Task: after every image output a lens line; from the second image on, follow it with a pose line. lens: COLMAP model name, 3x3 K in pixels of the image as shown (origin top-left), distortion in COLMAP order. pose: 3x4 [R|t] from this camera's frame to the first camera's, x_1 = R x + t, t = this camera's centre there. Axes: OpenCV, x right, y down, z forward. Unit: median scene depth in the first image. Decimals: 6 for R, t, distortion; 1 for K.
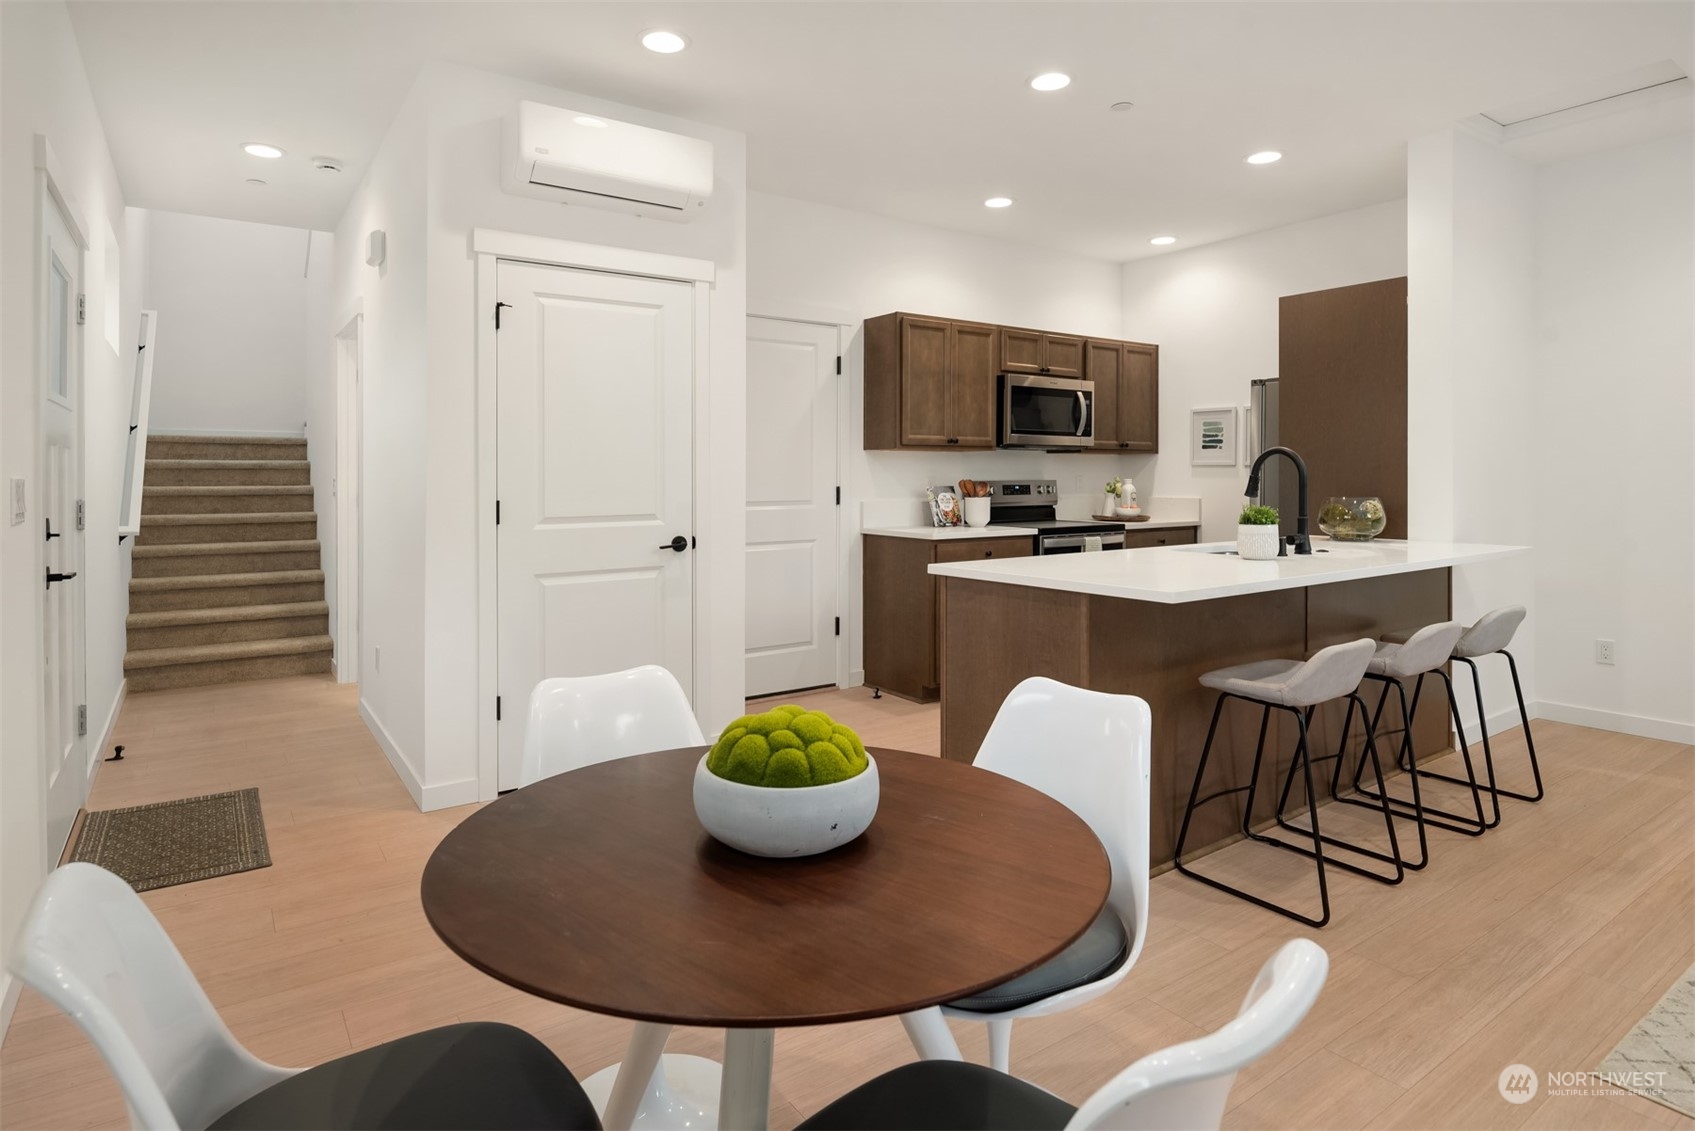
lens RADIAL K [[915.2, 0, 839.3], [0, 915.2, 479.7], [0, 0, 1]] dist [0.000094, -0.002456]
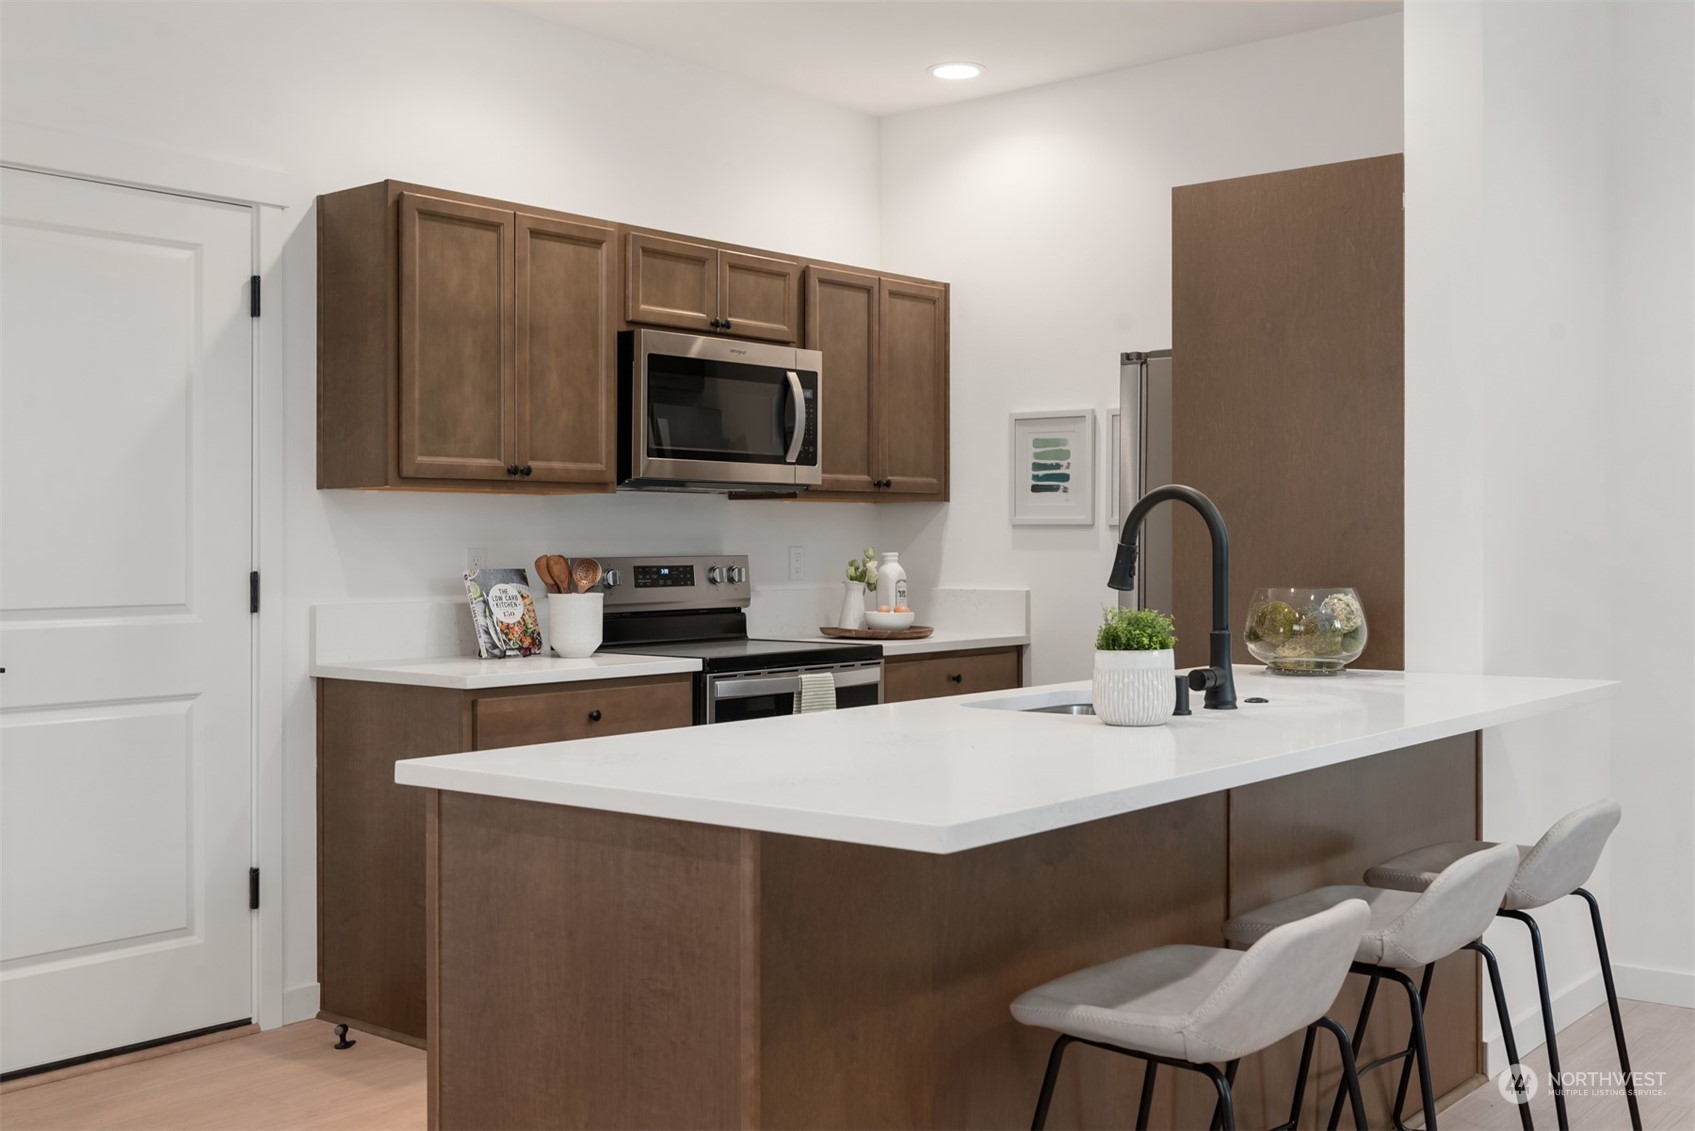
lens RADIAL K [[1746.8, 0, 847.3], [0, 1746.8, 562.9], [0, 0, 1]] dist [-0.013233, 0.000000]
pose [[0.964749, -0.004401, 0.263133, 0.053940], [0.003109, 0.999981, 0.005327, -0.000352], [-0.263152, -0.004322, 0.964745, 0.117432]]
